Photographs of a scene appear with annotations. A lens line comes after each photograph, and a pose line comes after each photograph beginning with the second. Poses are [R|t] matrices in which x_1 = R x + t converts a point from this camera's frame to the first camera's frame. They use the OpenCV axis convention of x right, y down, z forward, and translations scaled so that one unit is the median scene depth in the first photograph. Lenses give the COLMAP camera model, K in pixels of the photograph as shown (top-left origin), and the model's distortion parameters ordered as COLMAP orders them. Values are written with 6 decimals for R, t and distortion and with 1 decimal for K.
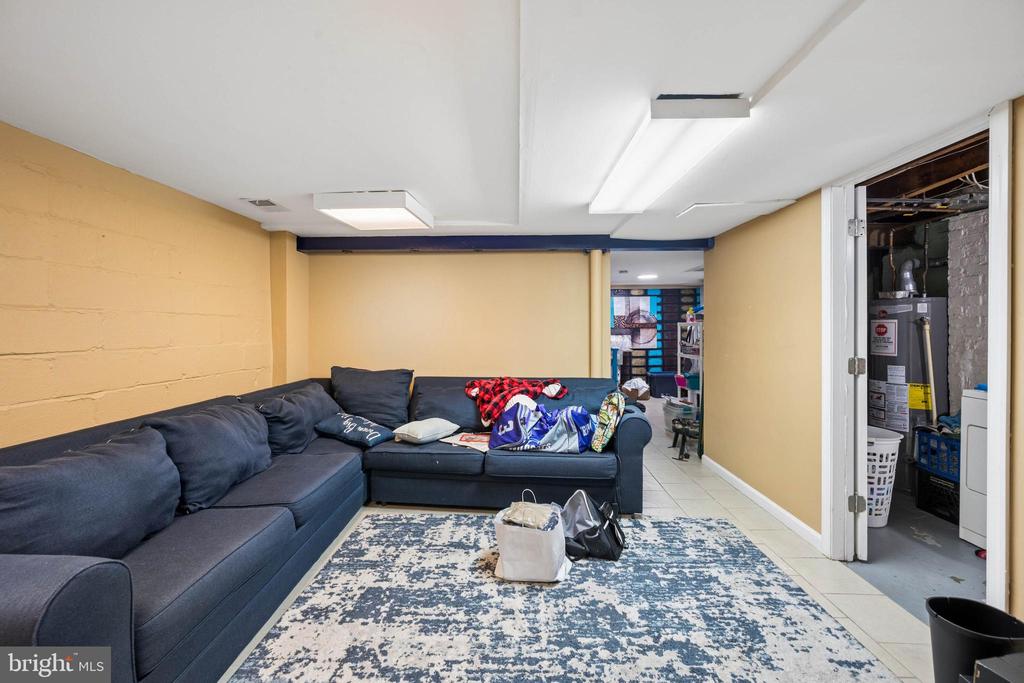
lens RADIAL K [[404.7, 0, 512.1], [0, 404.7, 335.3], [0, 0, 1]] dist [-0.002930, -0.000358]
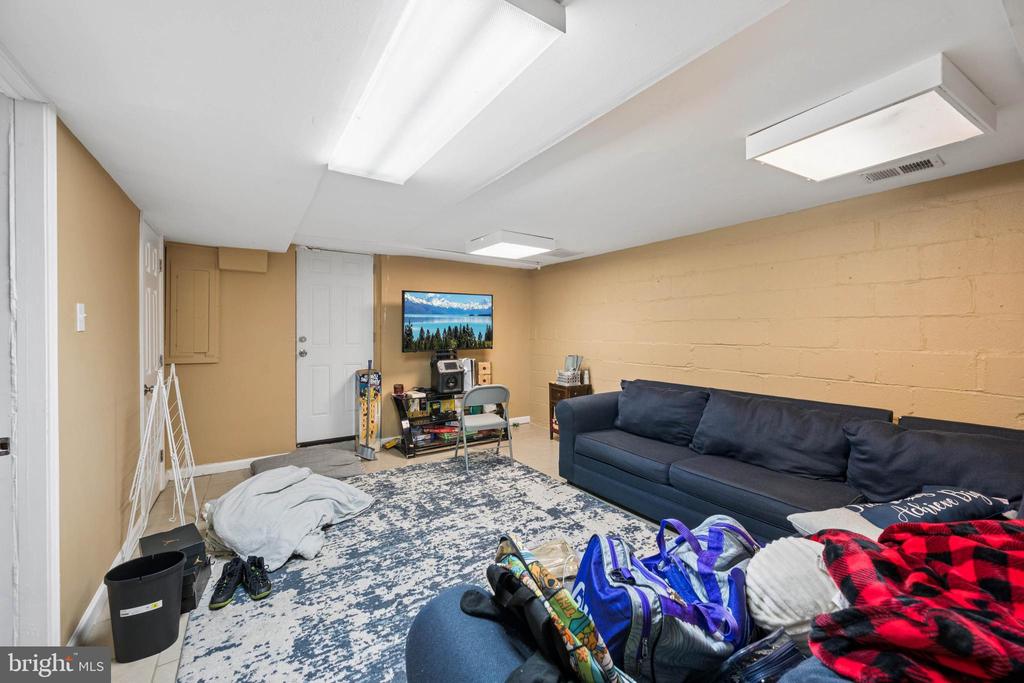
lens RADIAL K [[404.7, 0, 512.1], [0, 404.7, 335.3], [0, 0, 1]] dist [-0.002930, -0.000358]
pose [[-0.824588, 0.007969, -0.565677, 0.738750], [-0.010399, 0.999518, 0.029239, -0.044145], [0.565638, 0.029992, -0.824108, 2.106648]]
